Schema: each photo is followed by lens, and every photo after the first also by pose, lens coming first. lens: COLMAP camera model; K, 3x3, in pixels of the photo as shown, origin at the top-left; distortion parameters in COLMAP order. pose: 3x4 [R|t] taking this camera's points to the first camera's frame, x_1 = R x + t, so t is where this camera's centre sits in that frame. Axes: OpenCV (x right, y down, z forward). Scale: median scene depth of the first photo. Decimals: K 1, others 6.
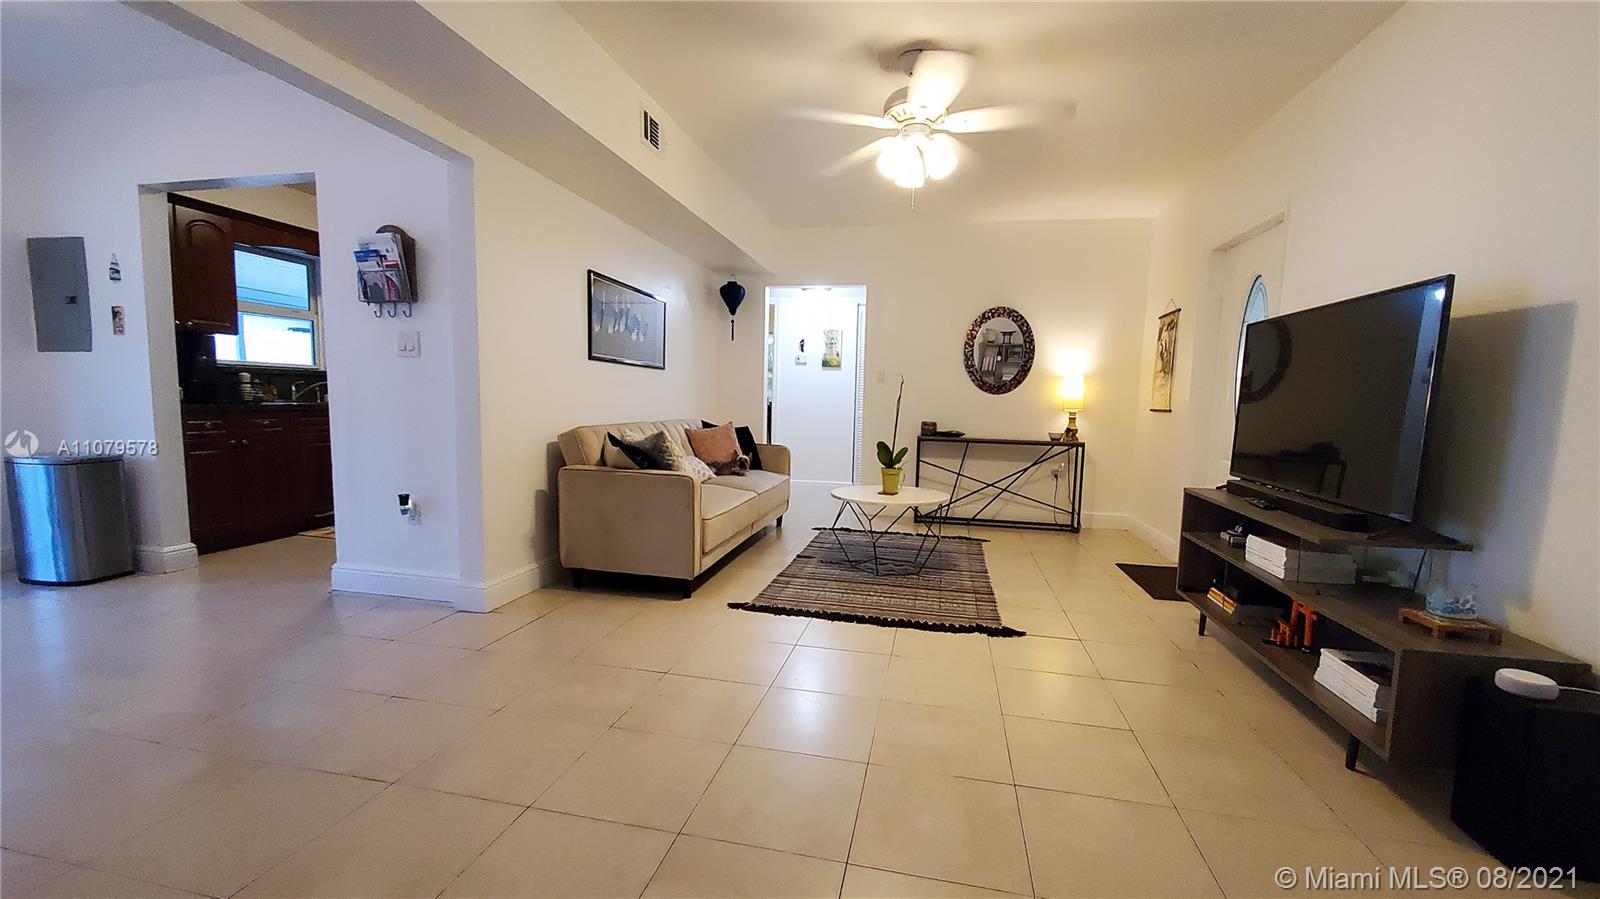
lens RADIAL K [[637.7, 0, 806.5], [0, 637.7, 461.9], [0, 0, 1]] dist [0.000887, -0.001392]
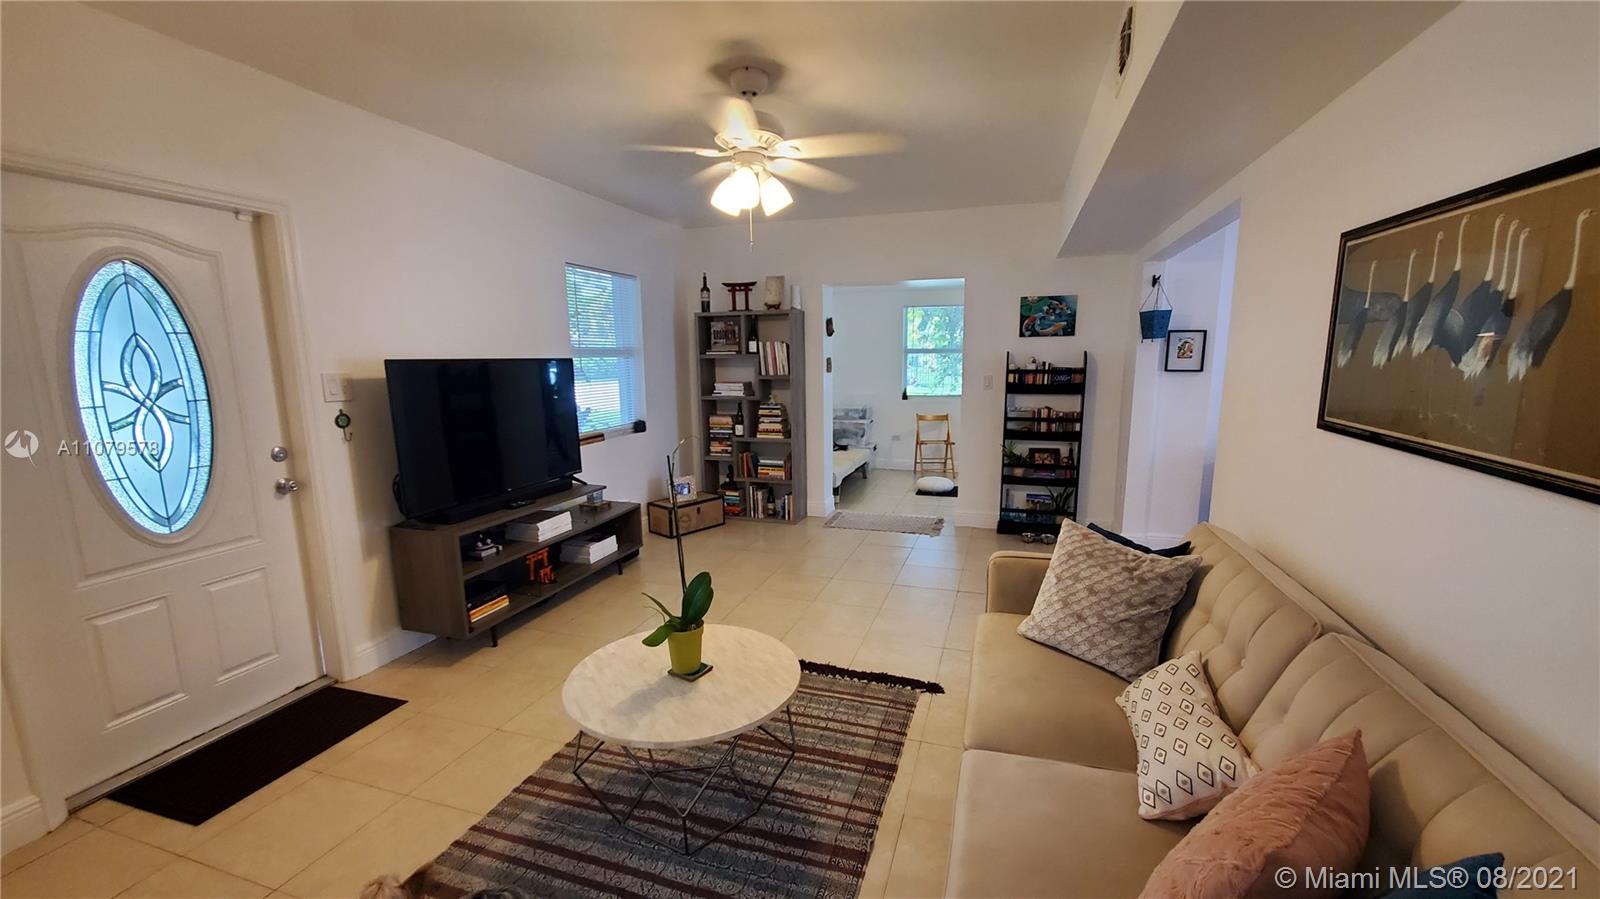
lens RADIAL K [[637.7, 0, 807.0], [0, 637.7, 468.1], [0, 0, 1]] dist [0.000887, -0.001392]
pose [[-0.995283, -0.032224, 0.091506, -0.007820], [-0.005630, 0.960818, 0.277124, -0.283880], [-0.096851, 0.275301, -0.956467, 1.629235]]
